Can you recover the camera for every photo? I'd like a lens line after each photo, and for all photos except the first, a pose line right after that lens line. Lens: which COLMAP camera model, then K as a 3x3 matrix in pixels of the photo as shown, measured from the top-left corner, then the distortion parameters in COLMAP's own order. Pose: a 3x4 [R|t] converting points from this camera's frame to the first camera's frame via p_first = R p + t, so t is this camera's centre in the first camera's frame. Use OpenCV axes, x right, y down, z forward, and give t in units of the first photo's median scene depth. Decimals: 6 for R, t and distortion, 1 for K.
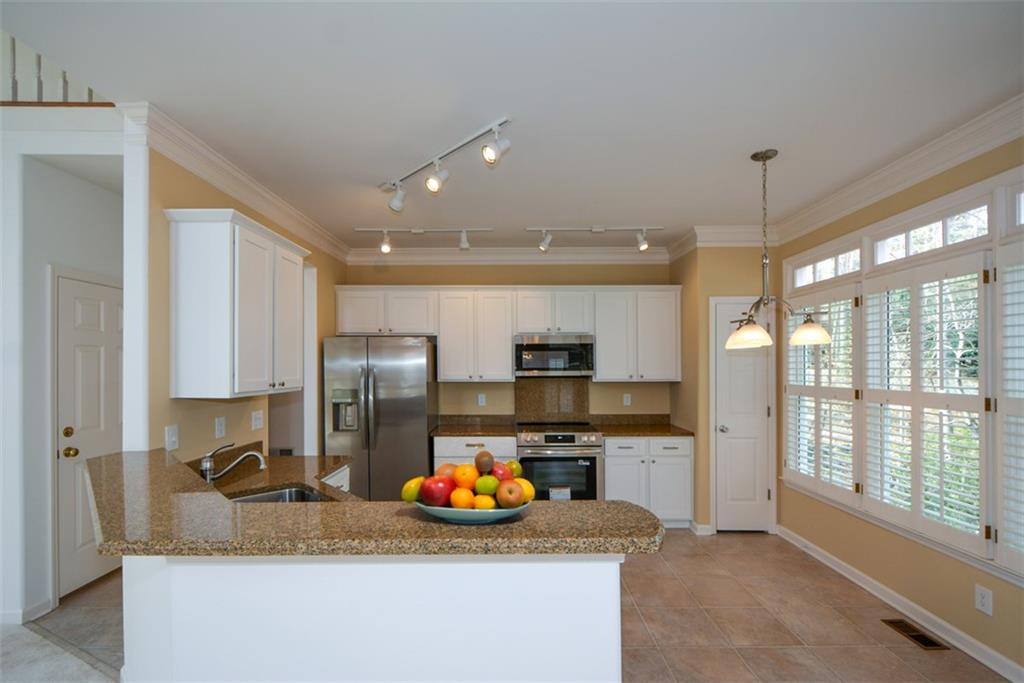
lens RADIAL K [[454.1, 0, 514.7], [0, 454.1, 349.5], [0, 0, 1]] dist [0.002154, -0.000460]
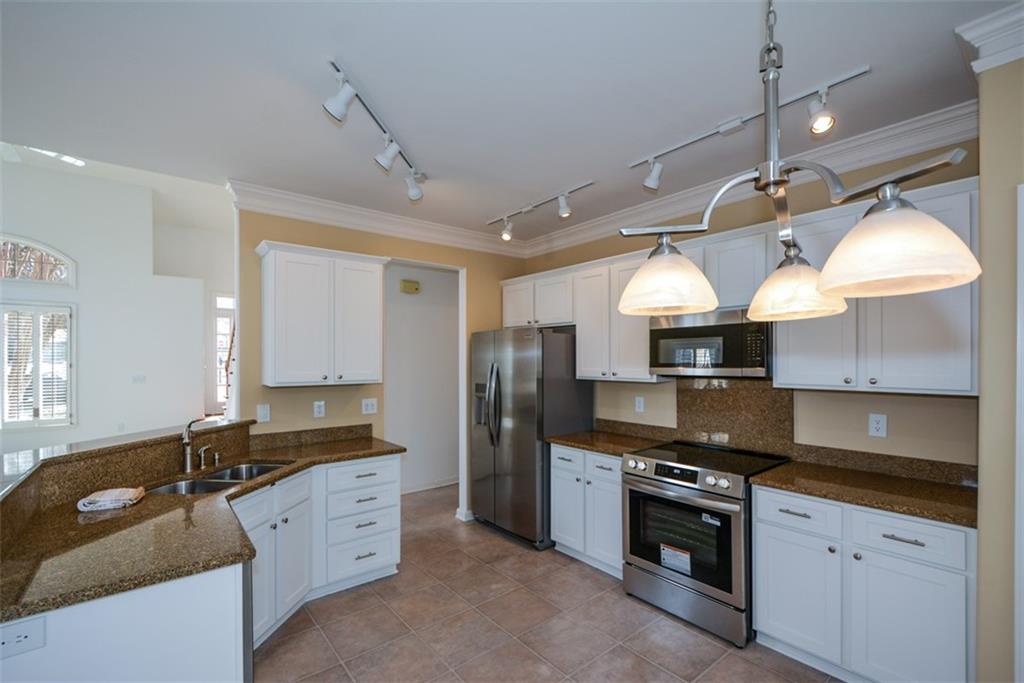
lens RADIAL K [[454.1, 0, 520.8], [0, 454.1, 347.5], [0, 0, 1]] dist [0.002154, -0.000460]
pose [[0.633134, -0.022319, -0.773720, 0.455889], [0.029123, 0.999563, -0.005003, 0.014504], [0.773494, -0.019366, 0.633508, 0.415592]]
